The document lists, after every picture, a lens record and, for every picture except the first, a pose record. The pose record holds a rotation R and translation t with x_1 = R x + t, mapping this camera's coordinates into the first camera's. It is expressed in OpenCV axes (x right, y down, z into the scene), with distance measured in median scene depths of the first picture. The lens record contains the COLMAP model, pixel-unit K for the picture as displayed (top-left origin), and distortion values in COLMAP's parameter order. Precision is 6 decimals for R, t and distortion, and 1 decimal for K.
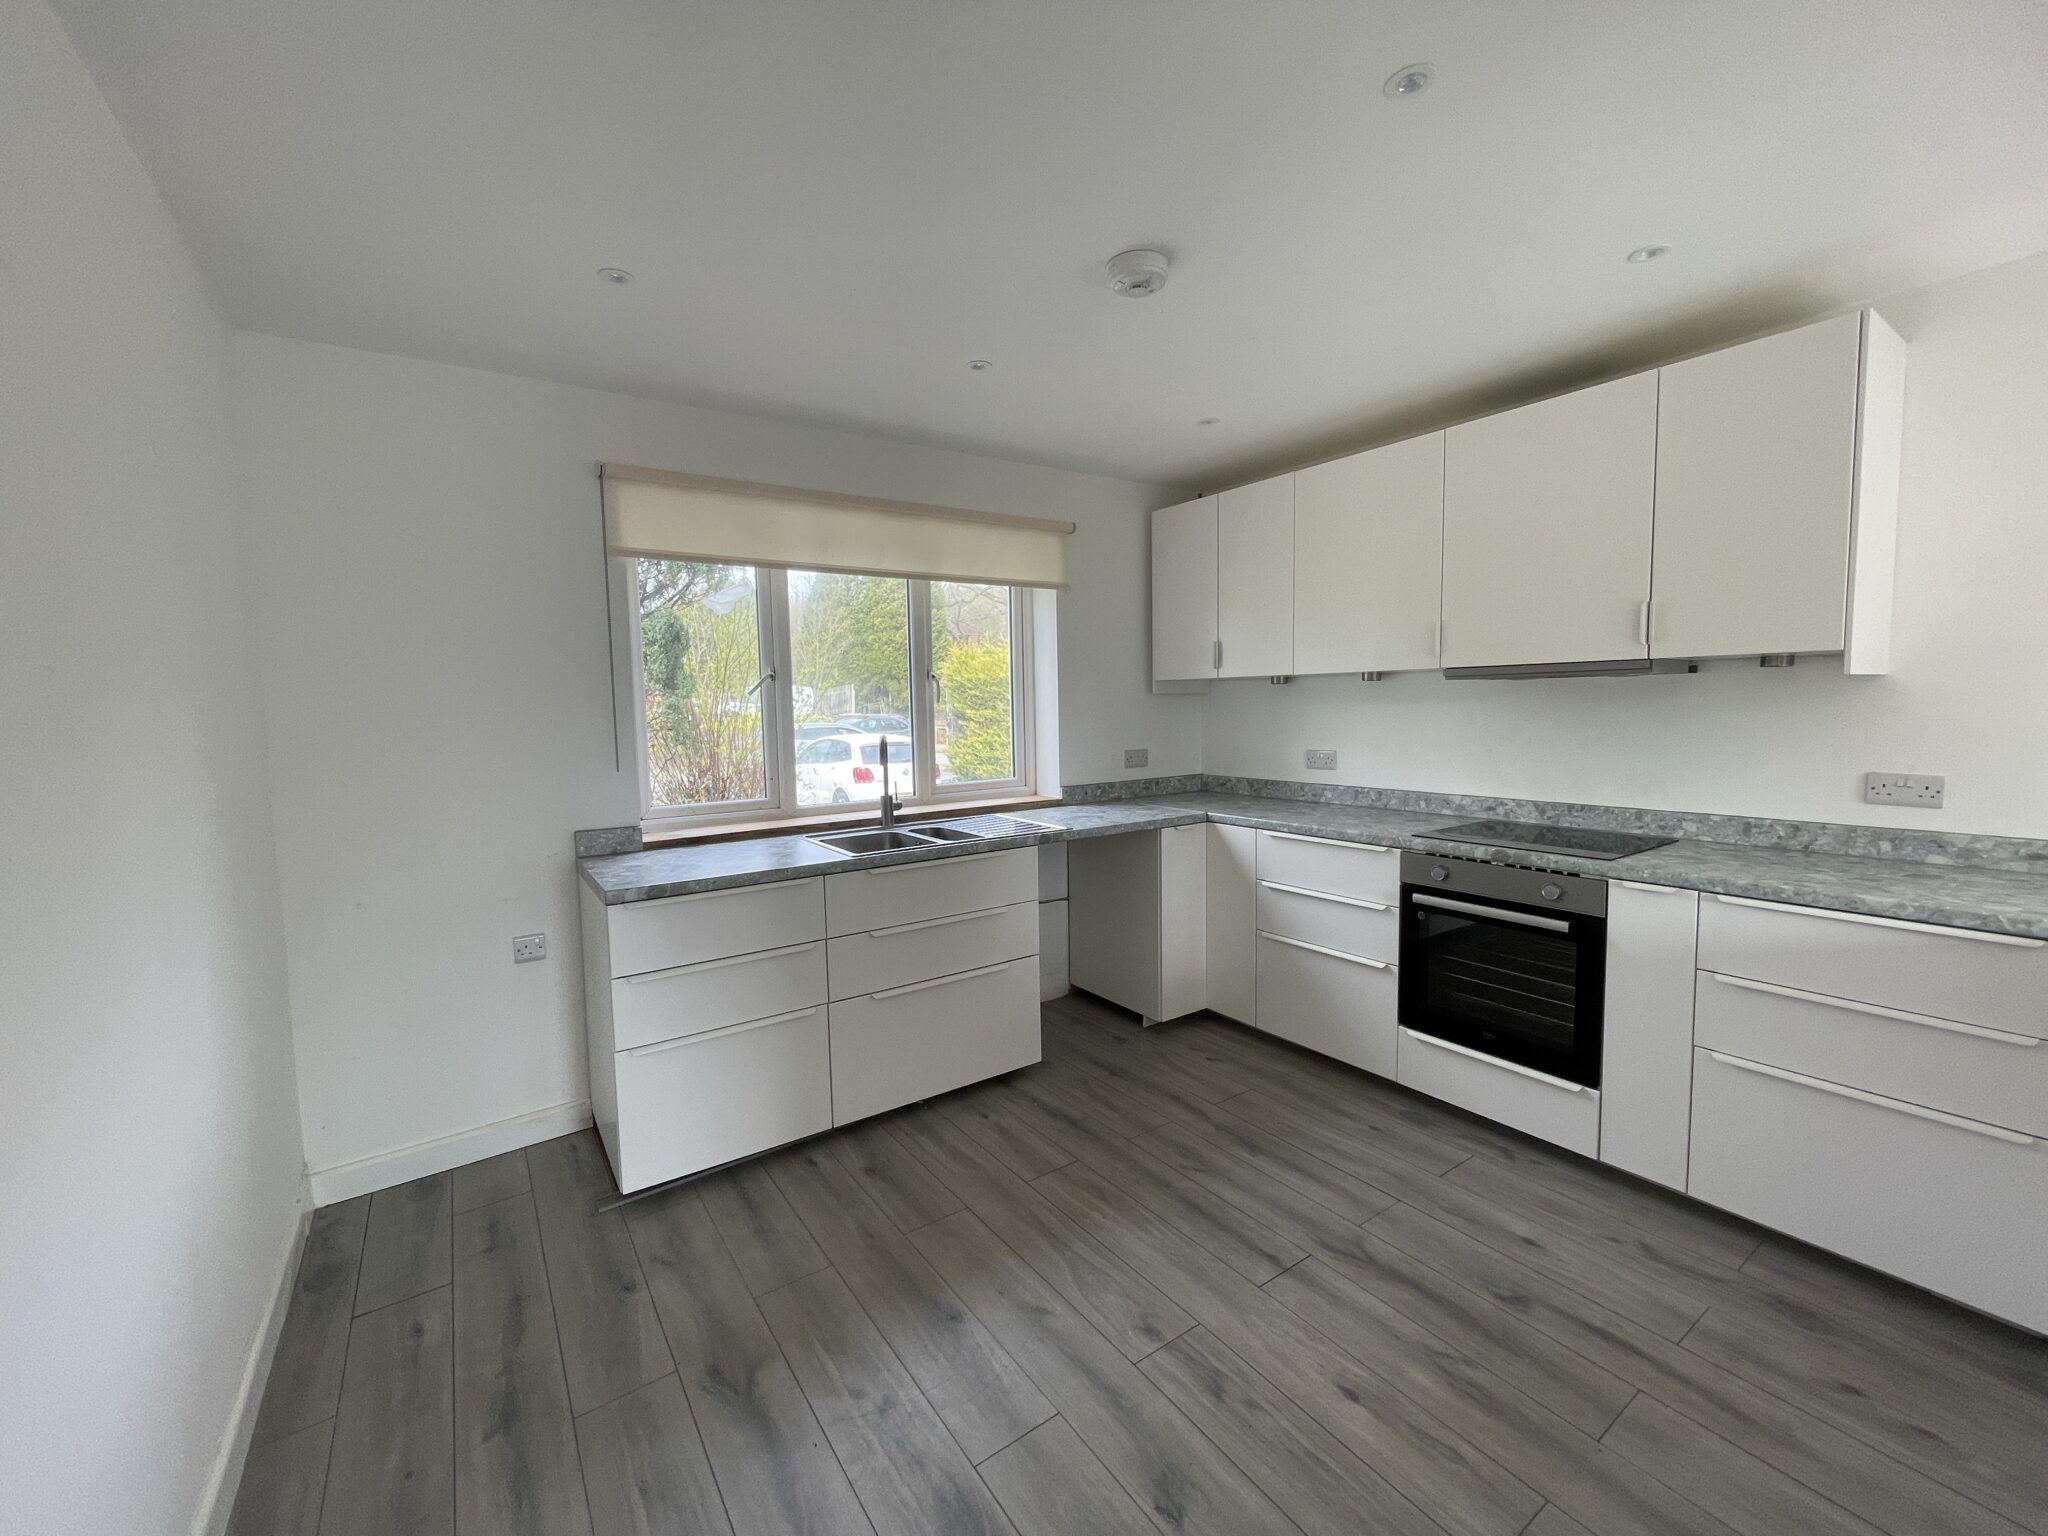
lens RADIAL K [[832.9, 0, 1024.0], [0, 832.9, 768.0], [0, 0, 1]] dist [-0.012540, 0.003197]
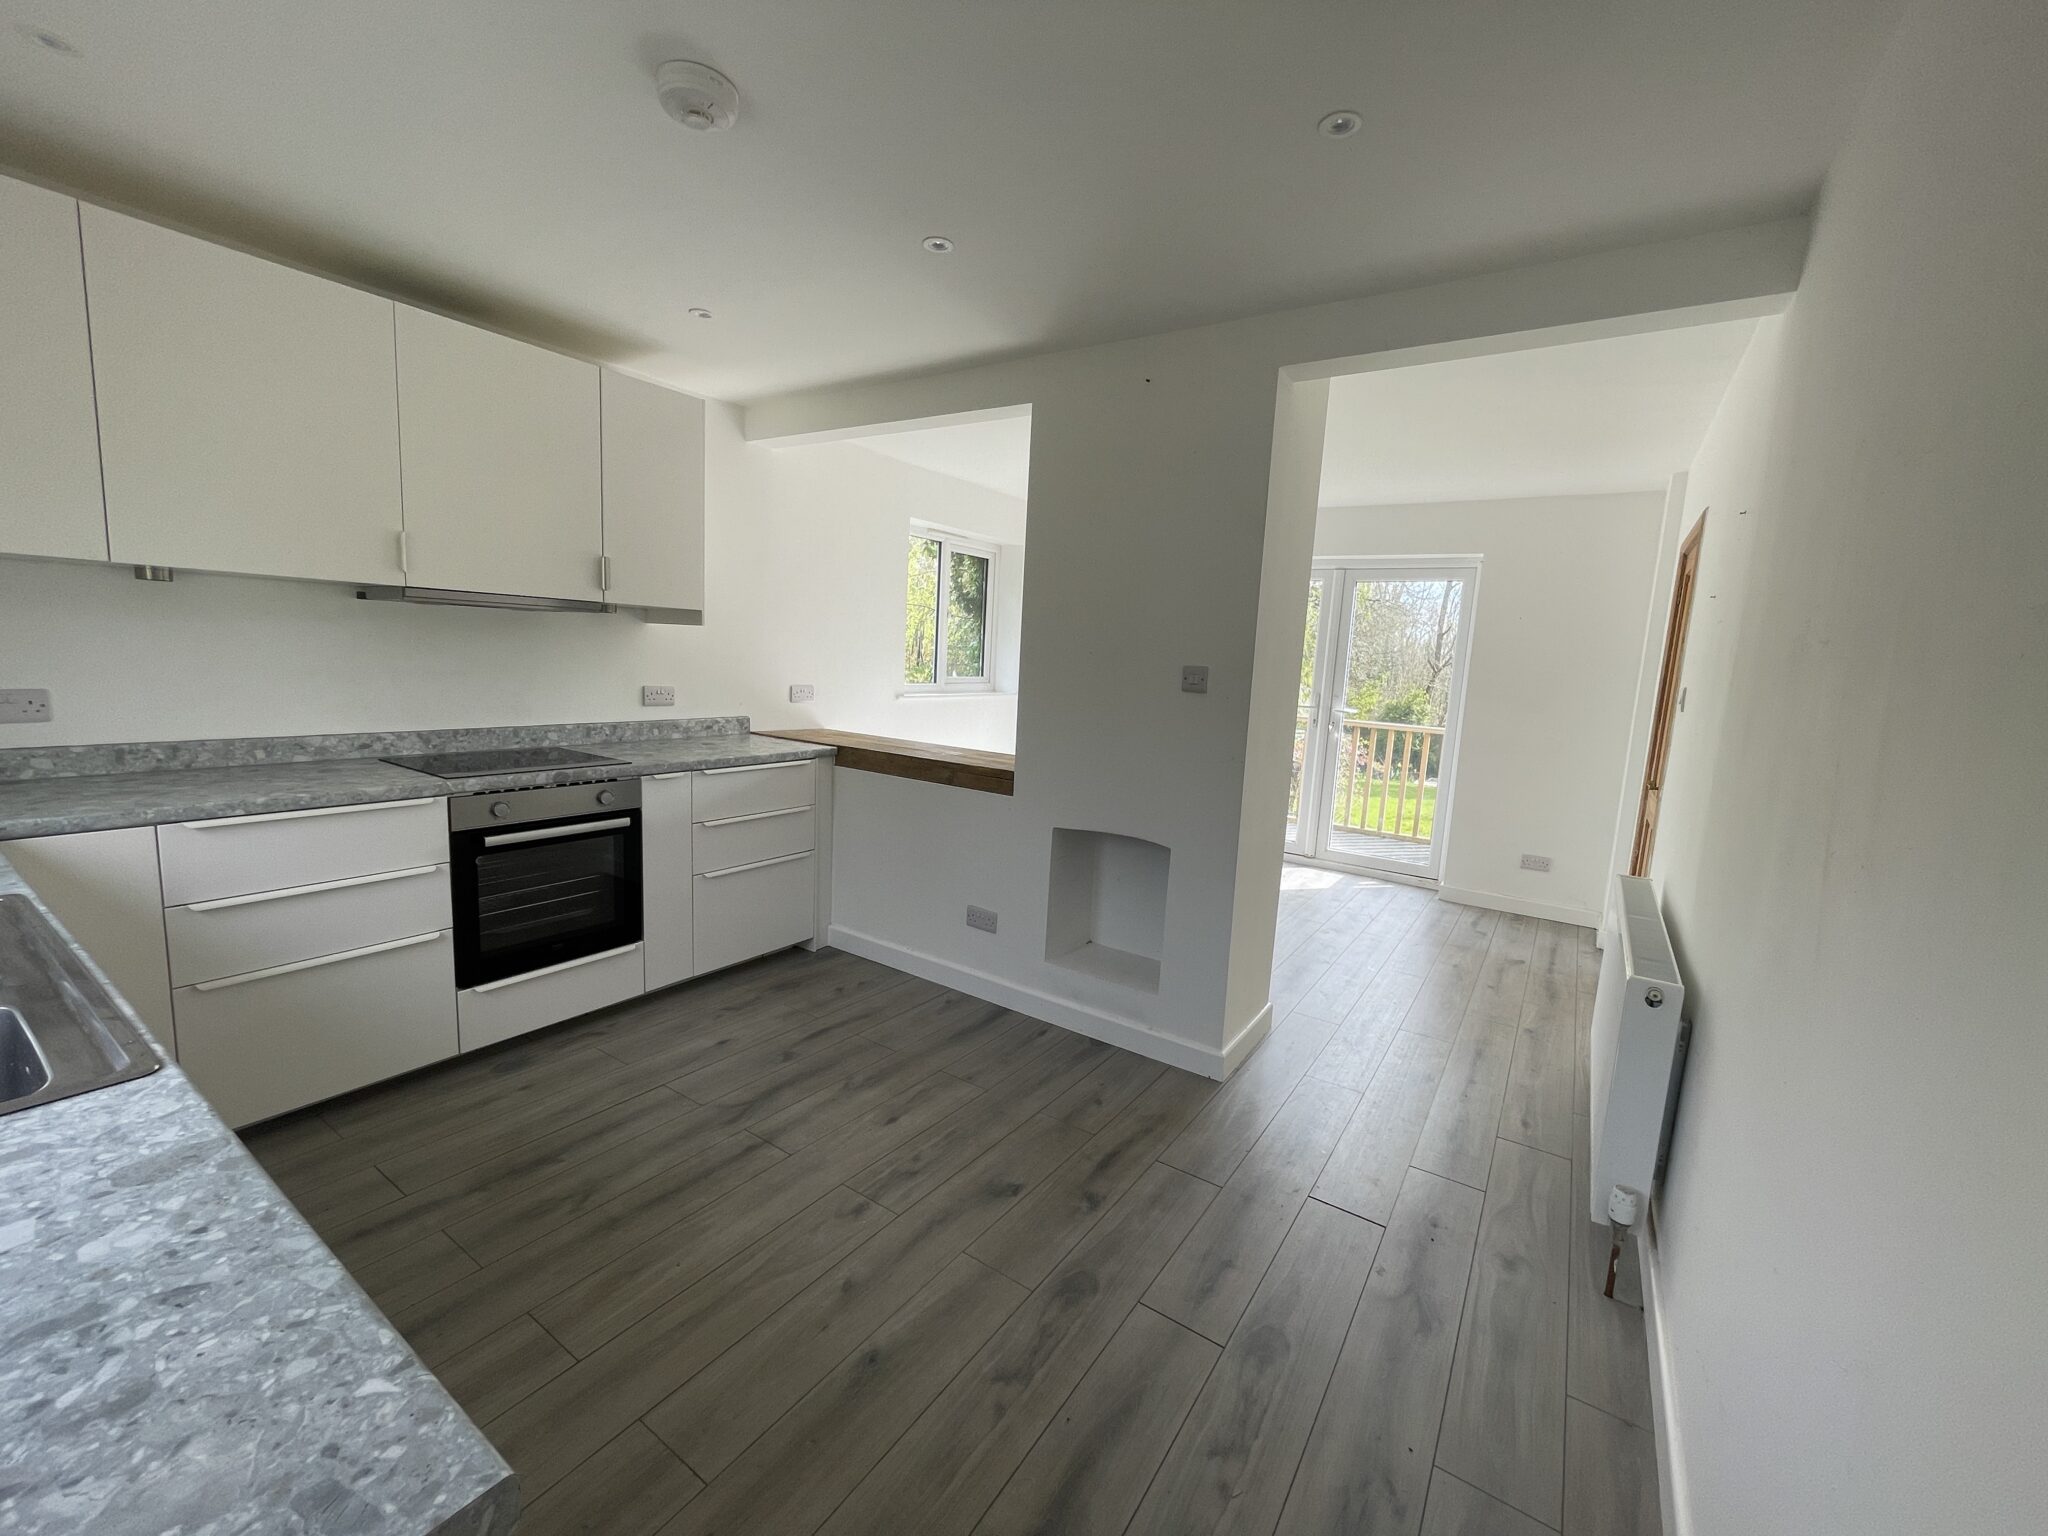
lens RADIAL K [[832.9, 0, 1024.0], [0, 832.9, 768.0], [0, 0, 1]] dist [-0.012540, 0.003197]
pose [[-0.374429, -0.132110, 0.917796, -0.640685], [0.020985, 0.988338, 0.150826, -0.057710], [-0.927018, 0.075734, -0.367290, 0.837781]]
